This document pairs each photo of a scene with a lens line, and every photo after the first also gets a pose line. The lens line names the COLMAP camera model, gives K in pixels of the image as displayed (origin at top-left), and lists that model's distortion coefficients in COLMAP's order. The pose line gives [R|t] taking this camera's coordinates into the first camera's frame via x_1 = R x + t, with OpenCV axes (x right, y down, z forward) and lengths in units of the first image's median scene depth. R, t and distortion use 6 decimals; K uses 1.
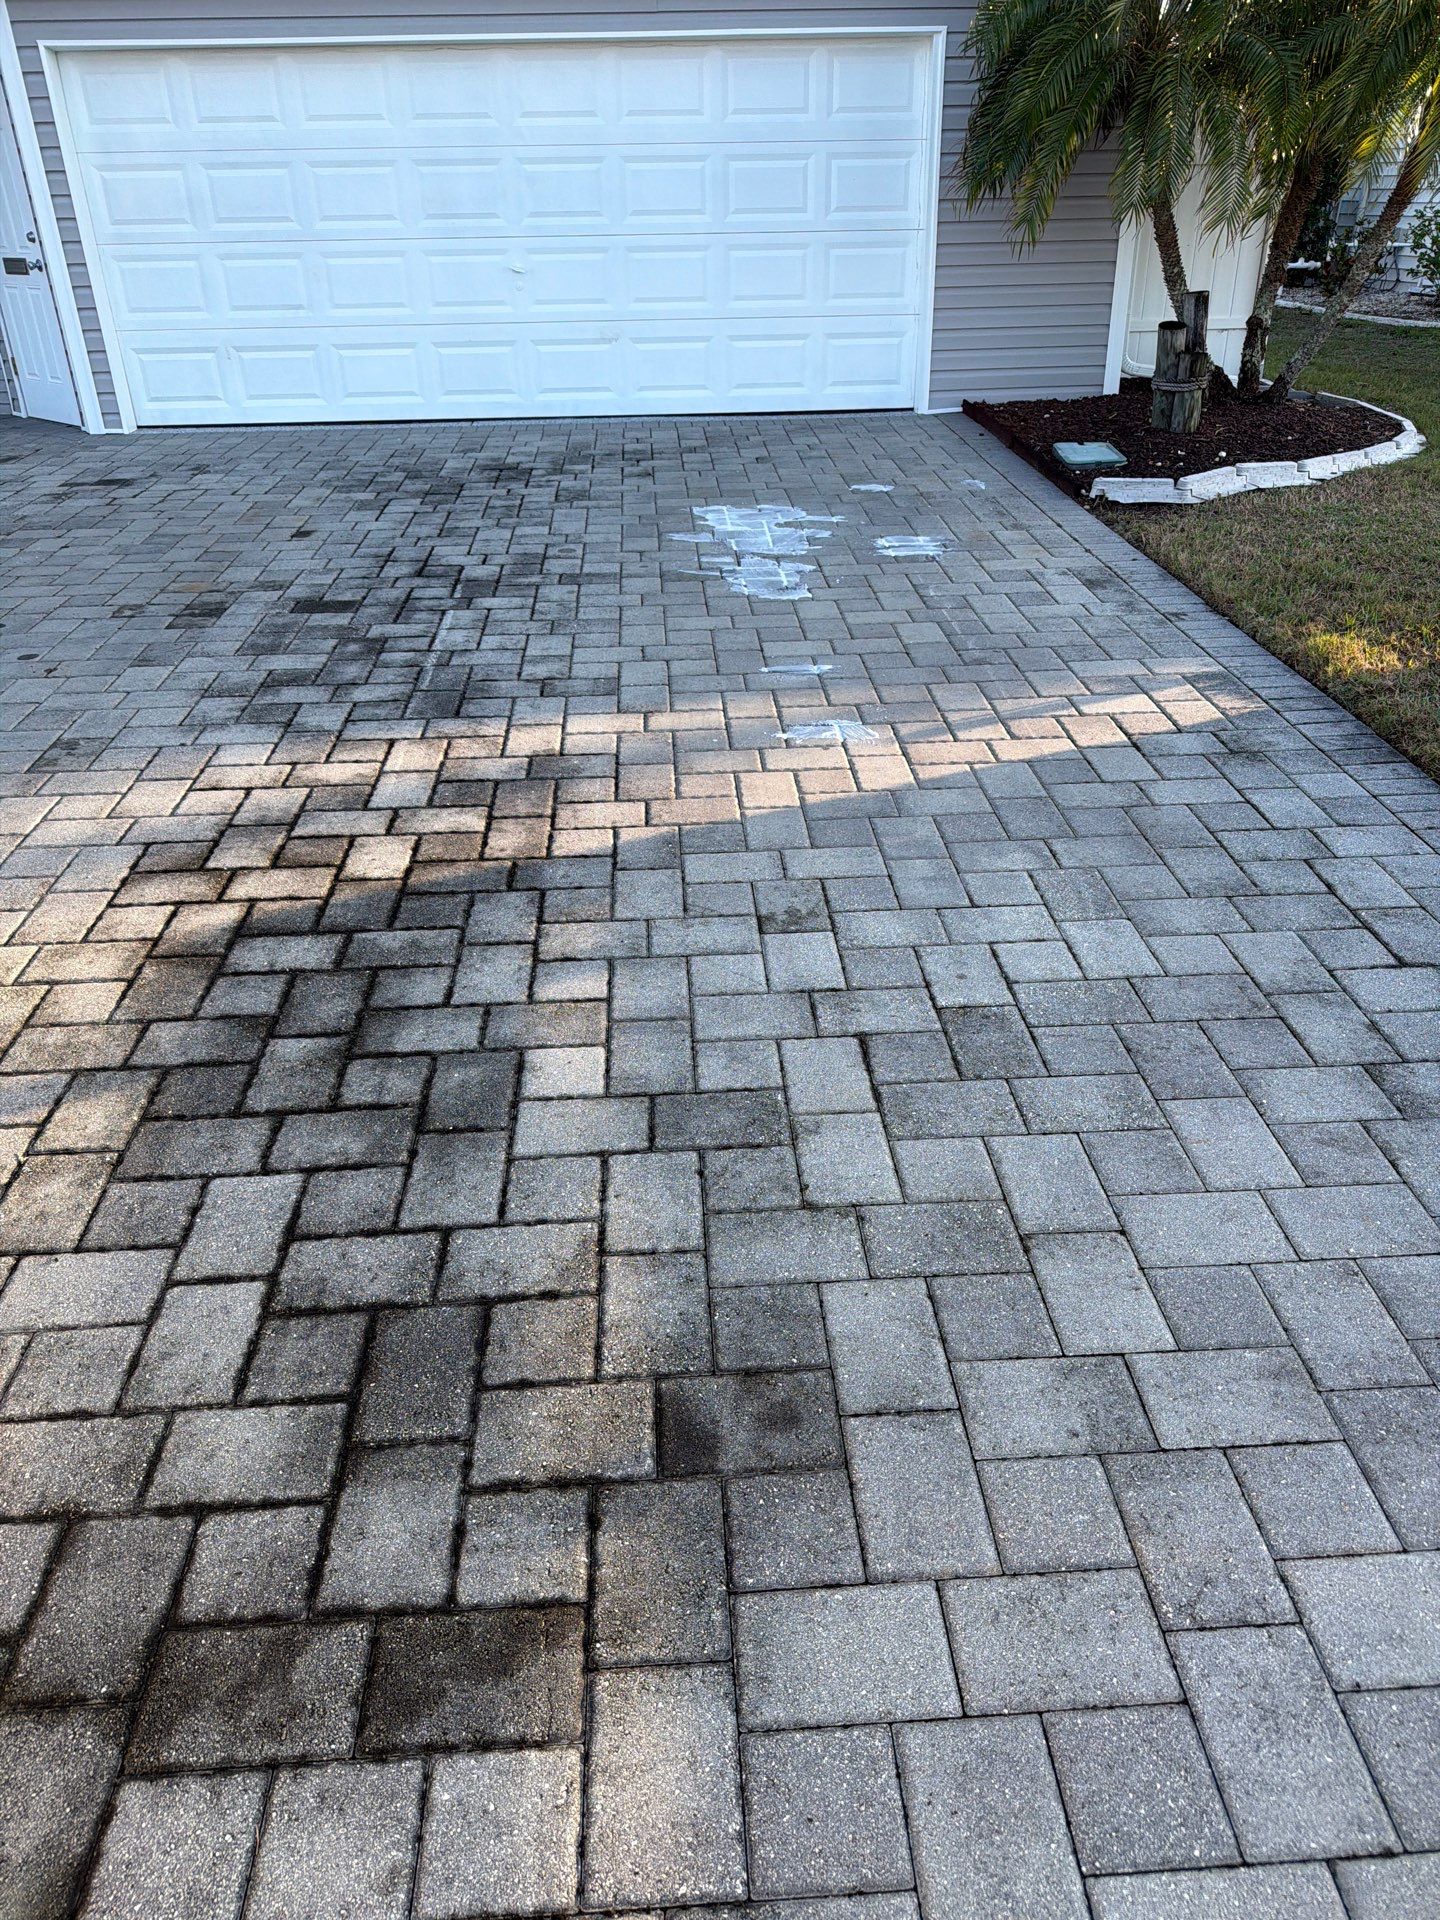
lens RADIAL K [[1320.9, 0, 725.3], [0, 1320.9, 962.4], [0, 0, 1]] dist [0.091397, -0.130841]
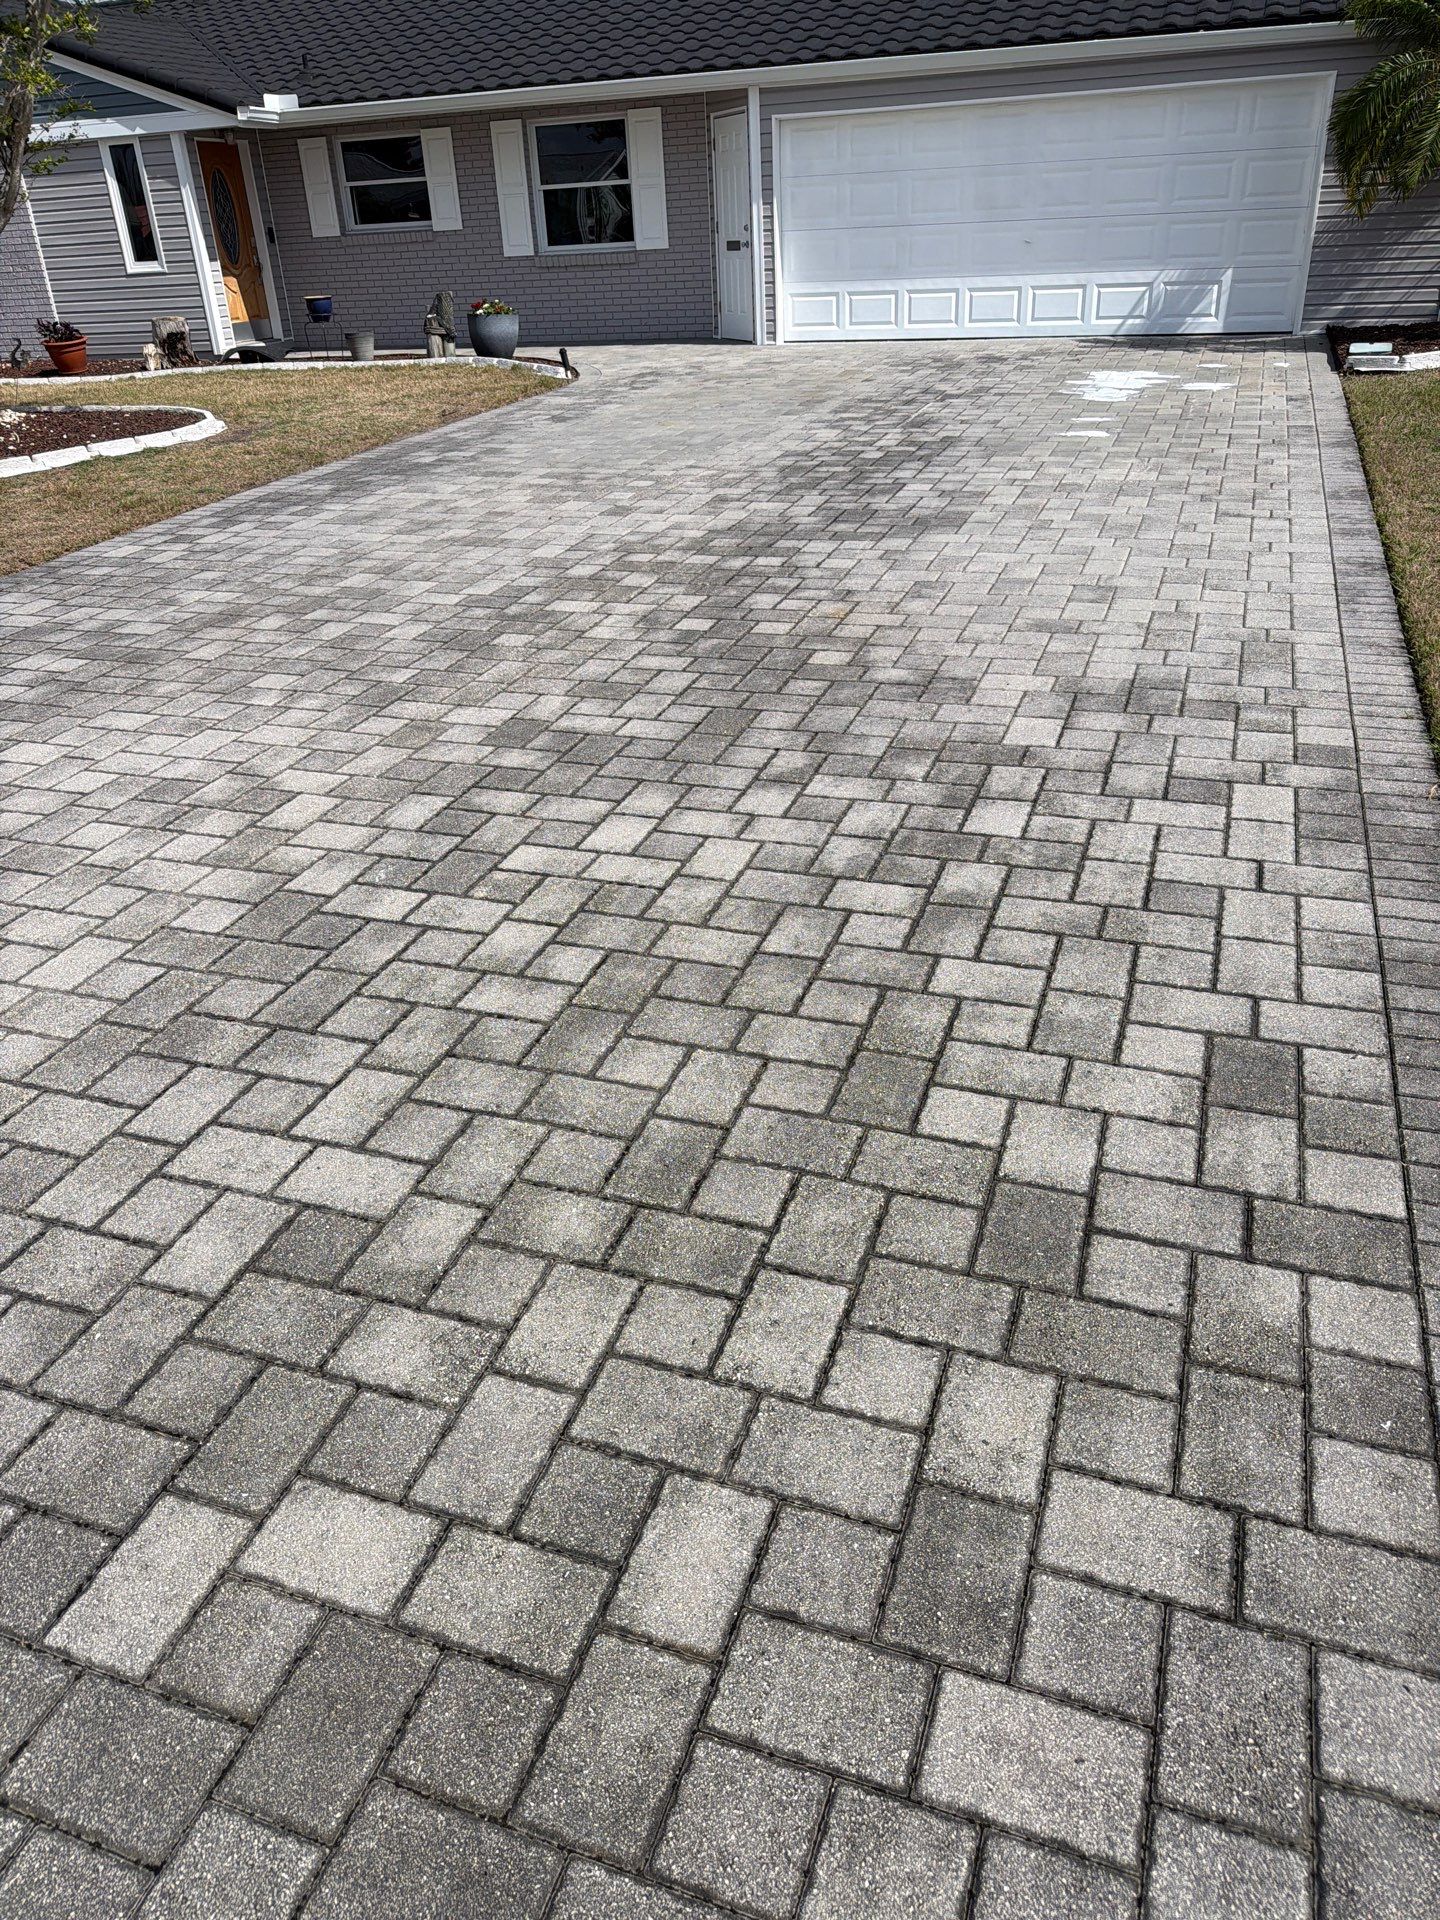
lens RADIAL K [[1320.9, 0, 725.3], [0, 1320.9, 962.4], [0, 0, 1]] dist [0.091397, -0.130841]
pose [[0.921210, 0.169931, -0.349994, 0.278808], [-0.171599, 0.984811, 0.026489, 0.441914], [0.349179, 0.035657, 0.936377, -0.749993]]
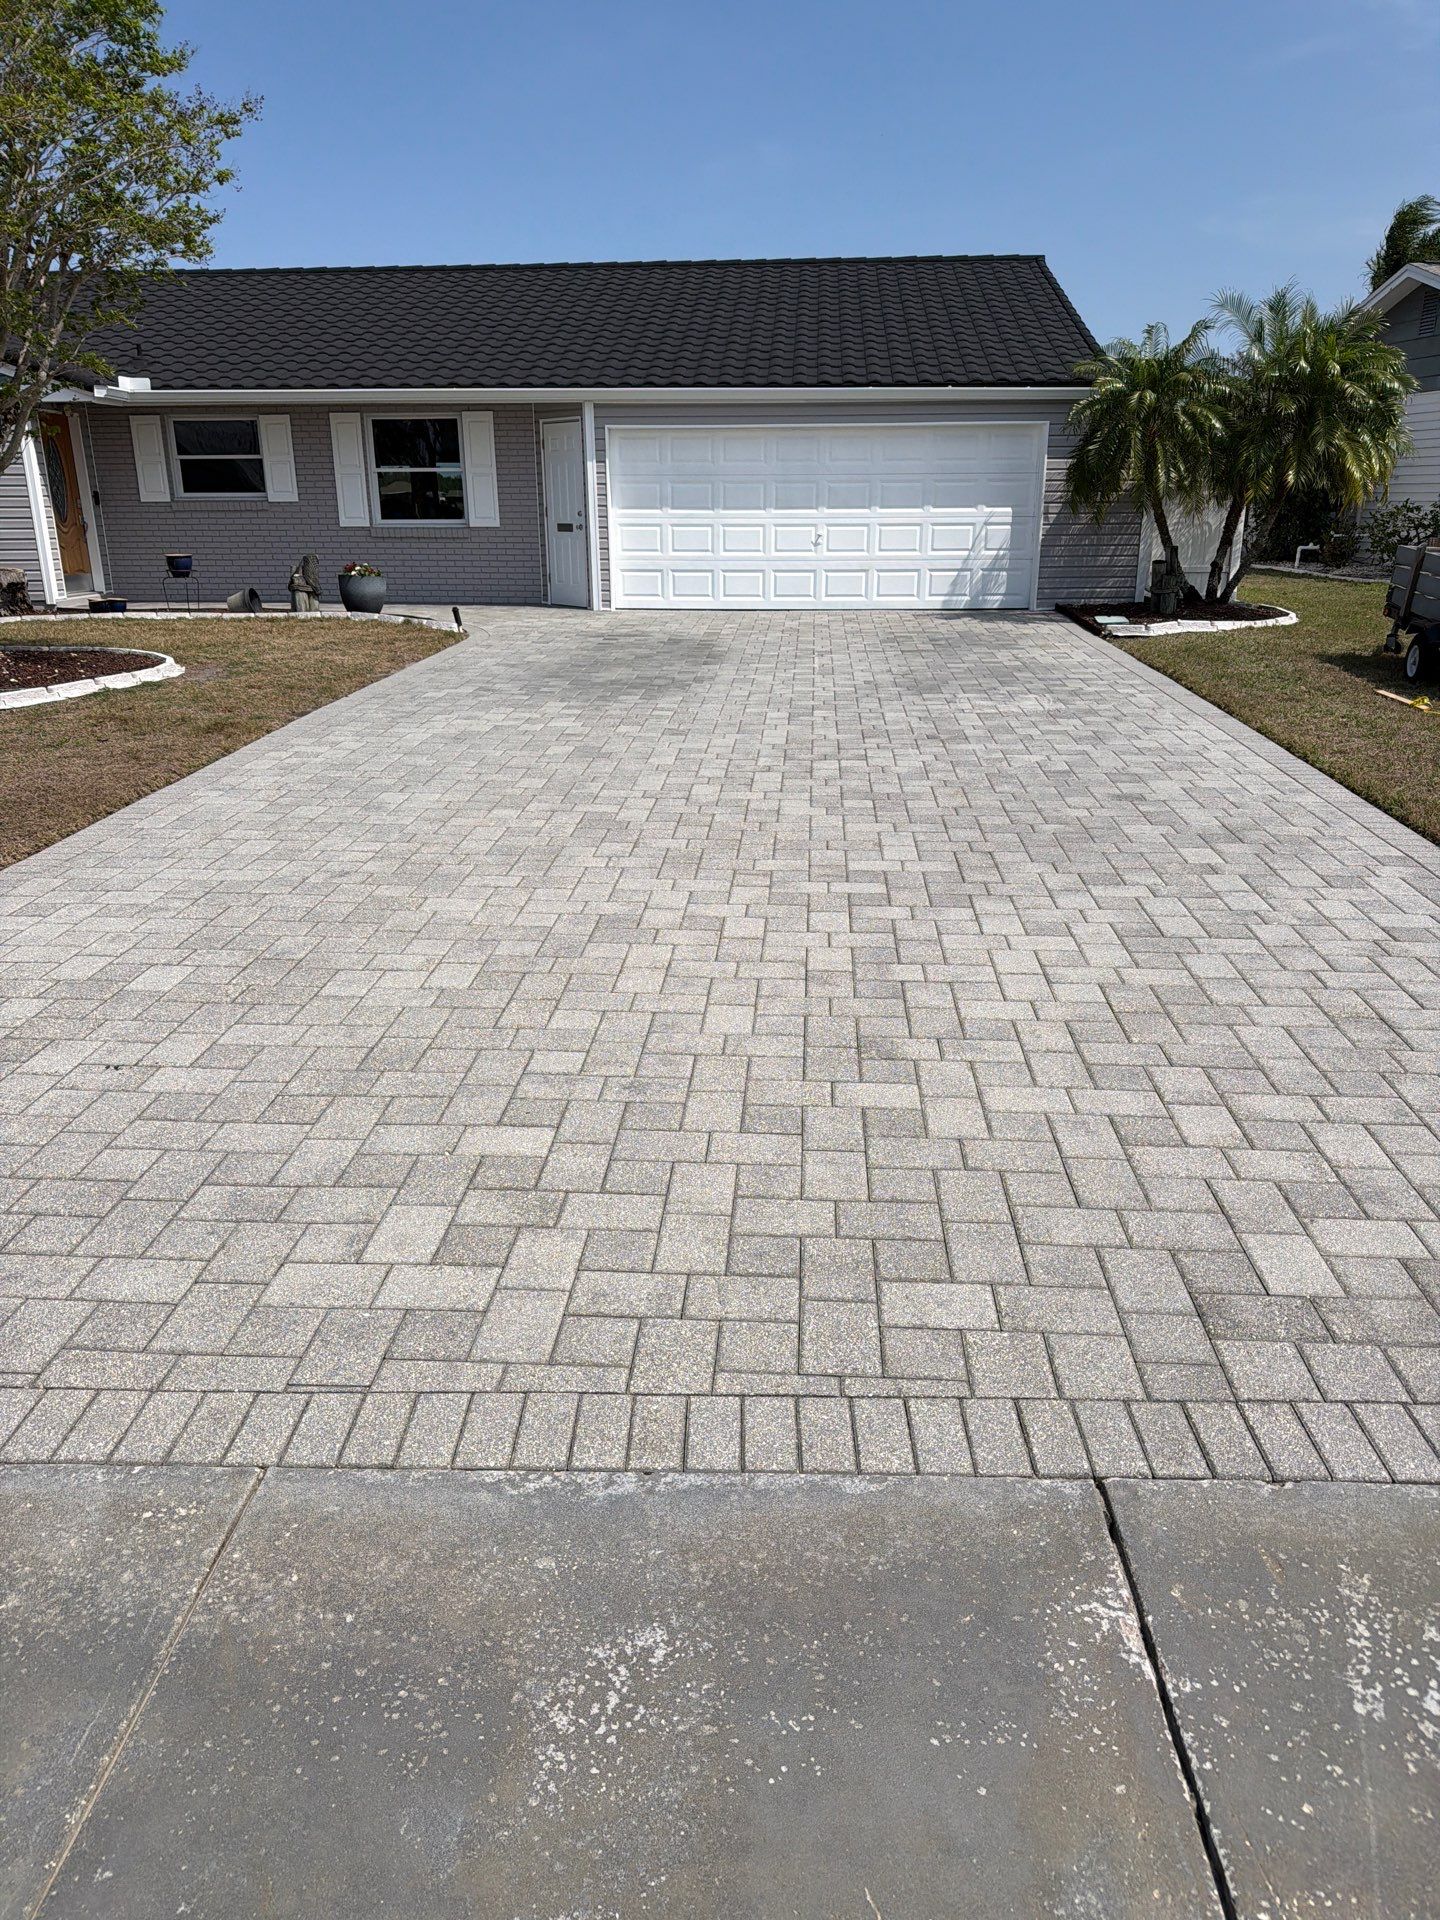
lens RADIAL K [[1320.9, 0, 725.3], [0, 1320.9, 962.4], [0, 0, 1]] dist [0.091397, -0.130841]
pose [[0.992149, 0.056140, -0.111753, -0.055556], [-0.075838, 0.980616, -0.180669, 0.592010], [0.099444, 0.187725, 0.977175, -1.027709]]
